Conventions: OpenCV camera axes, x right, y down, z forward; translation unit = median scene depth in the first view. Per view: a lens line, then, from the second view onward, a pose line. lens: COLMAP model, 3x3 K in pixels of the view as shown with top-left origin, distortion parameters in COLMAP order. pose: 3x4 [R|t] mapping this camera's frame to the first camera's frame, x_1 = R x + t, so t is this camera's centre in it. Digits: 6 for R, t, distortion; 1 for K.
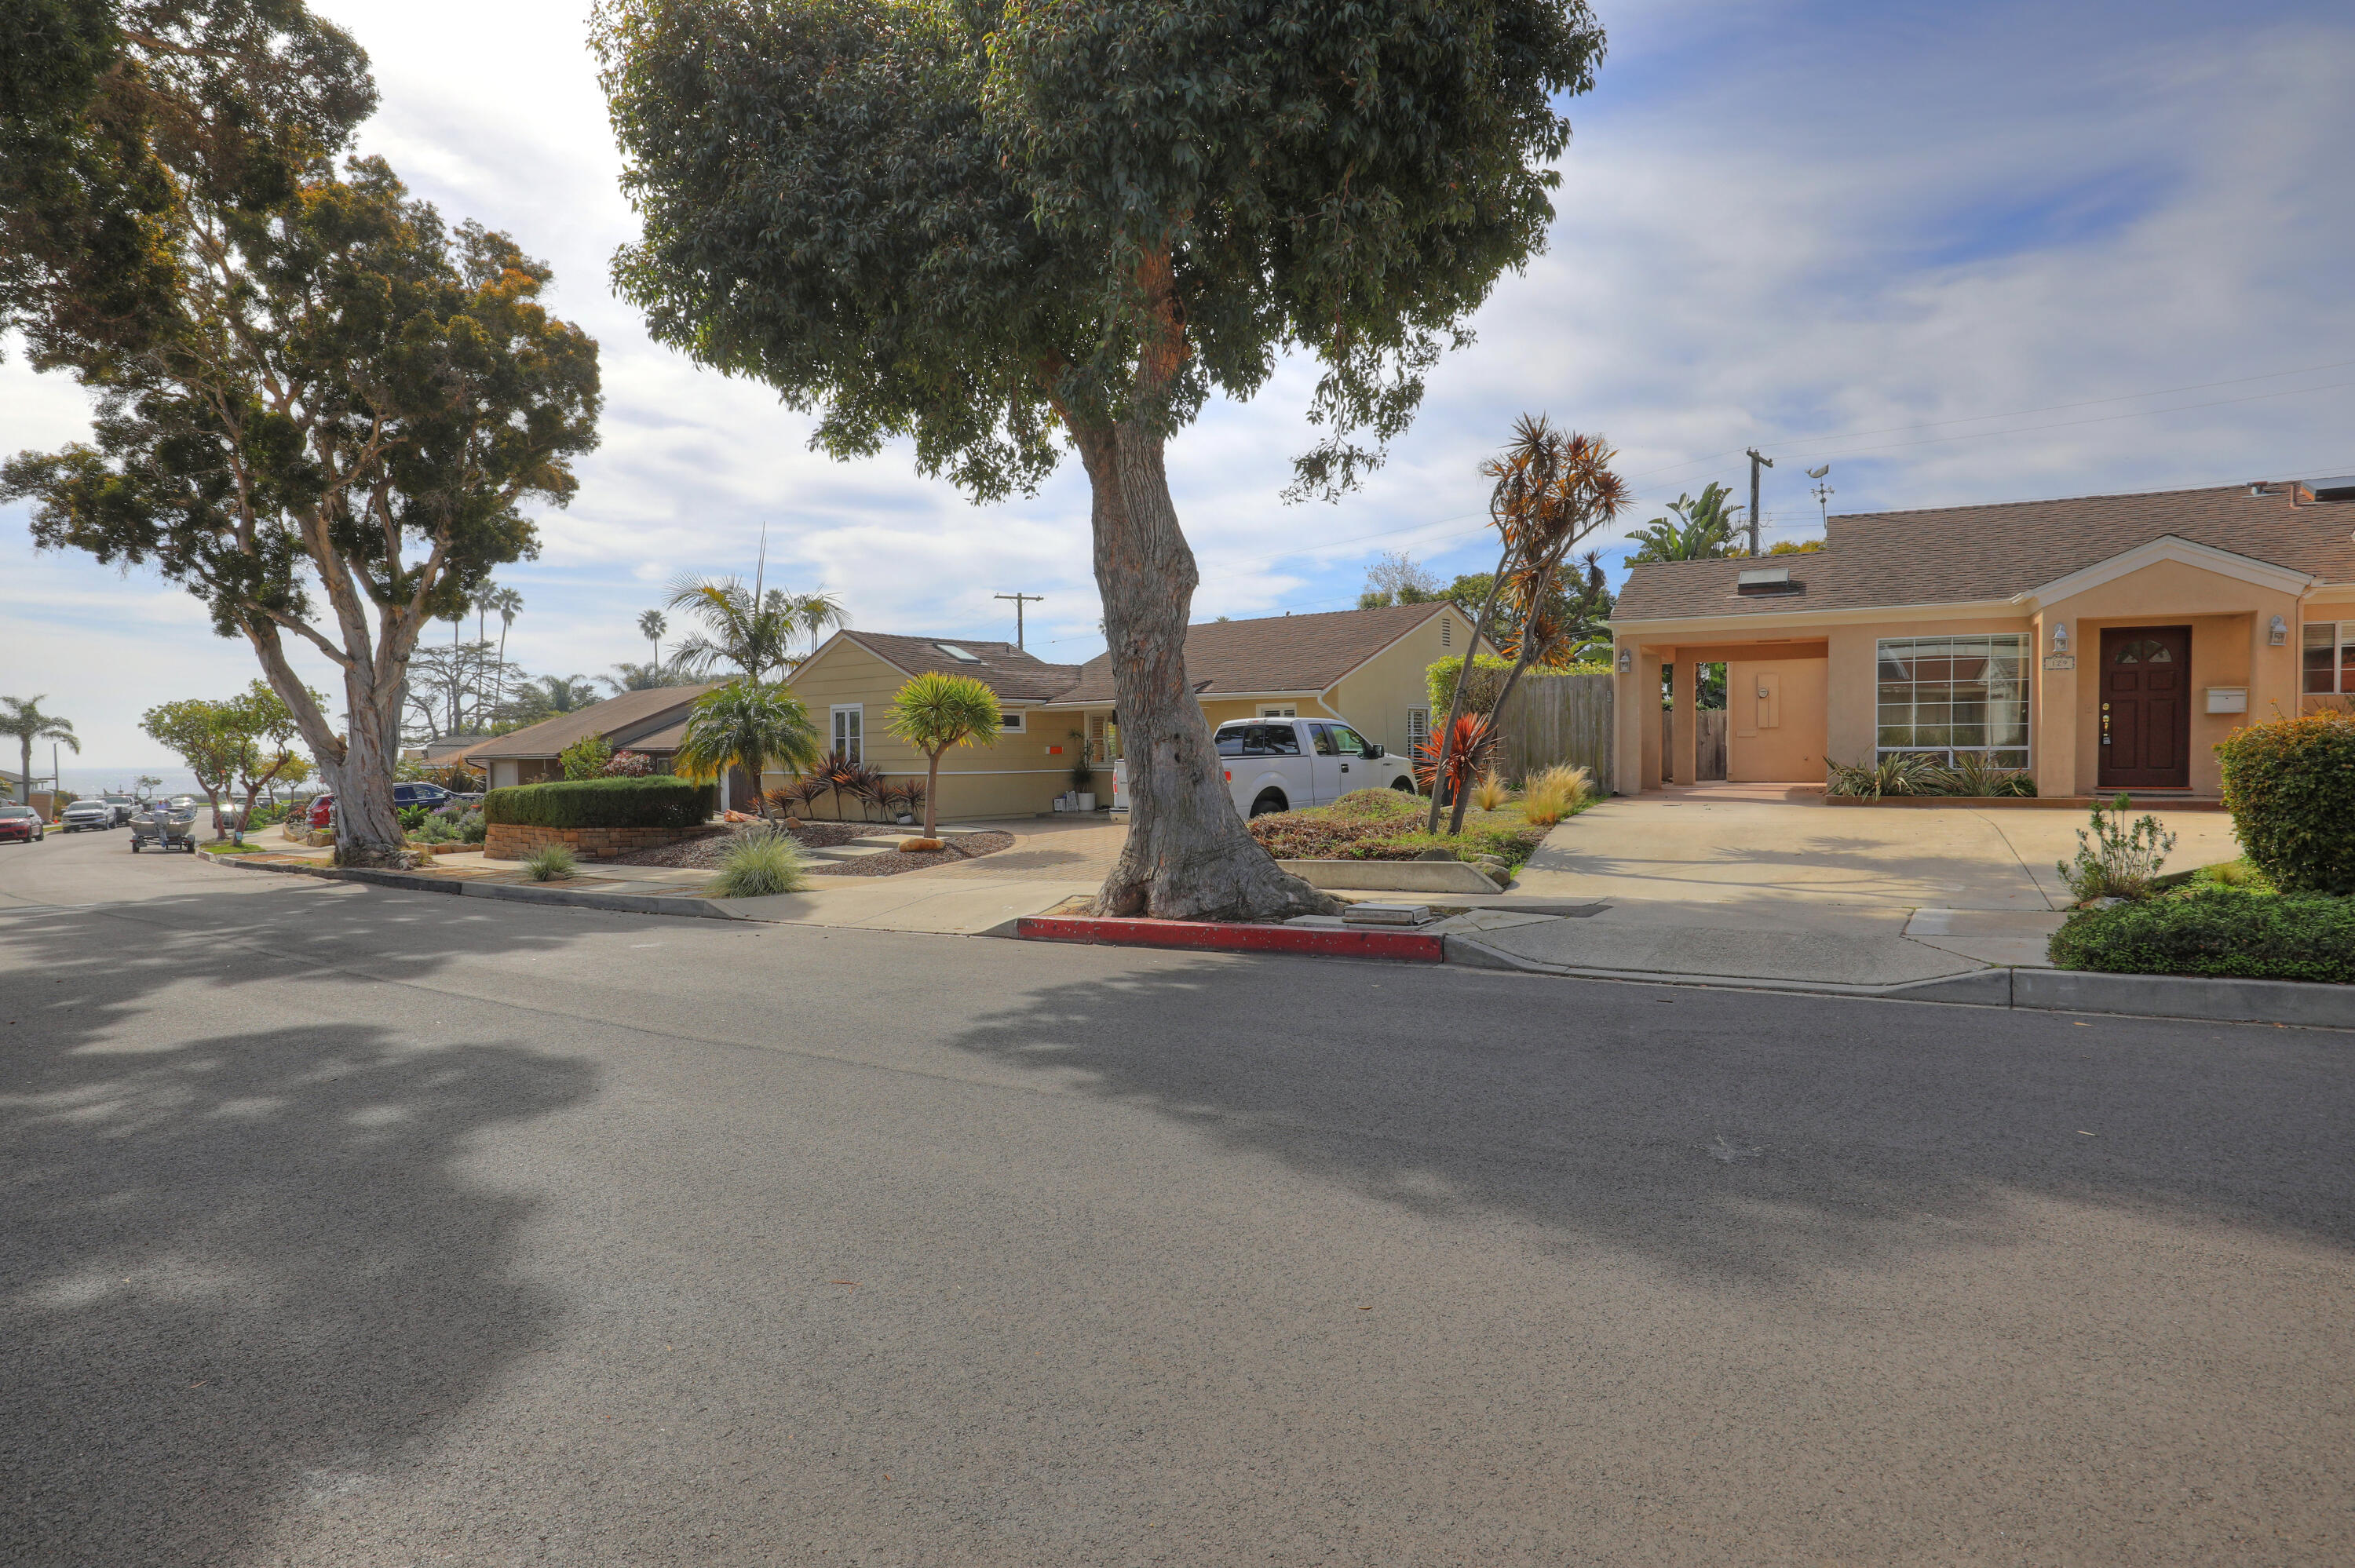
lens RADIAL K [[1313.5, 0, 1177.5], [0, 1313.5, 784.0], [0, 0, 1]] dist [0.000731, 0.000013]
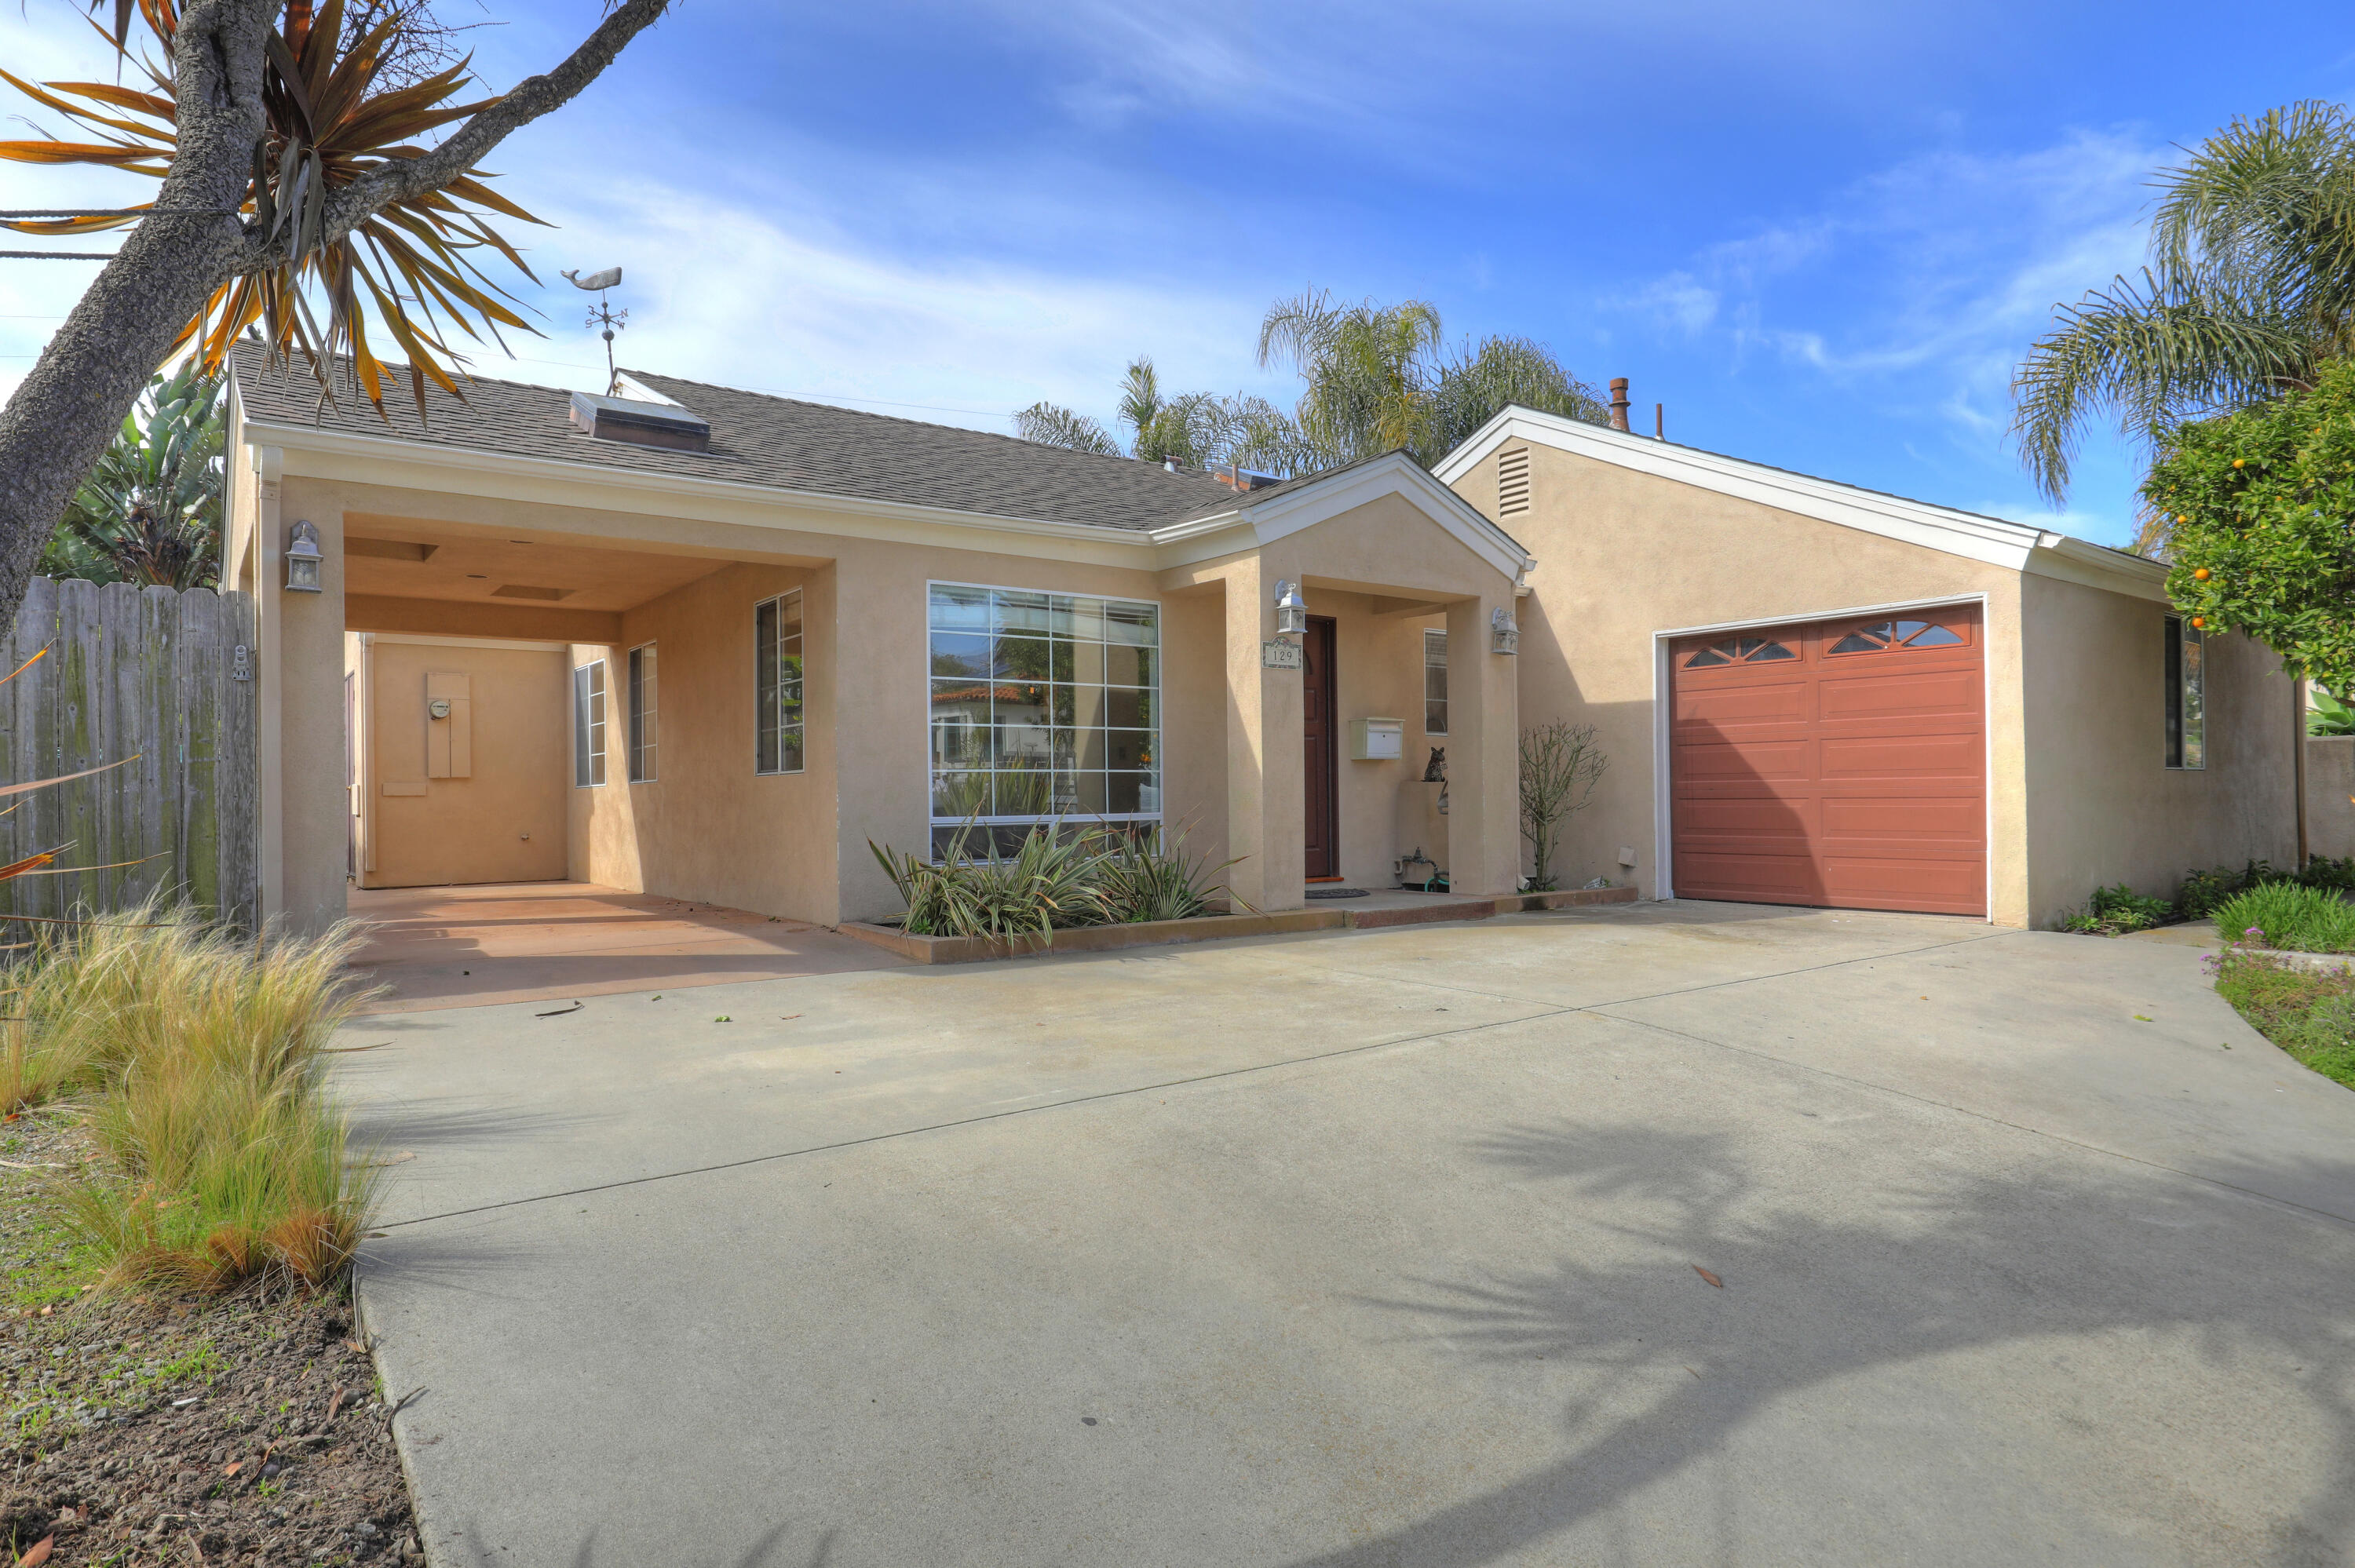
lens RADIAL K [[1313.5, 0, 1177.5], [0, 1313.5, 784.0], [0, 0, 1]] dist [0.000731, 0.000013]
pose [[0.436655, 0.009729, 0.899577, 0.146317], [0.032448, 0.999121, -0.026556, -0.022634], [-0.899044, 0.040785, 0.435955, 0.666302]]
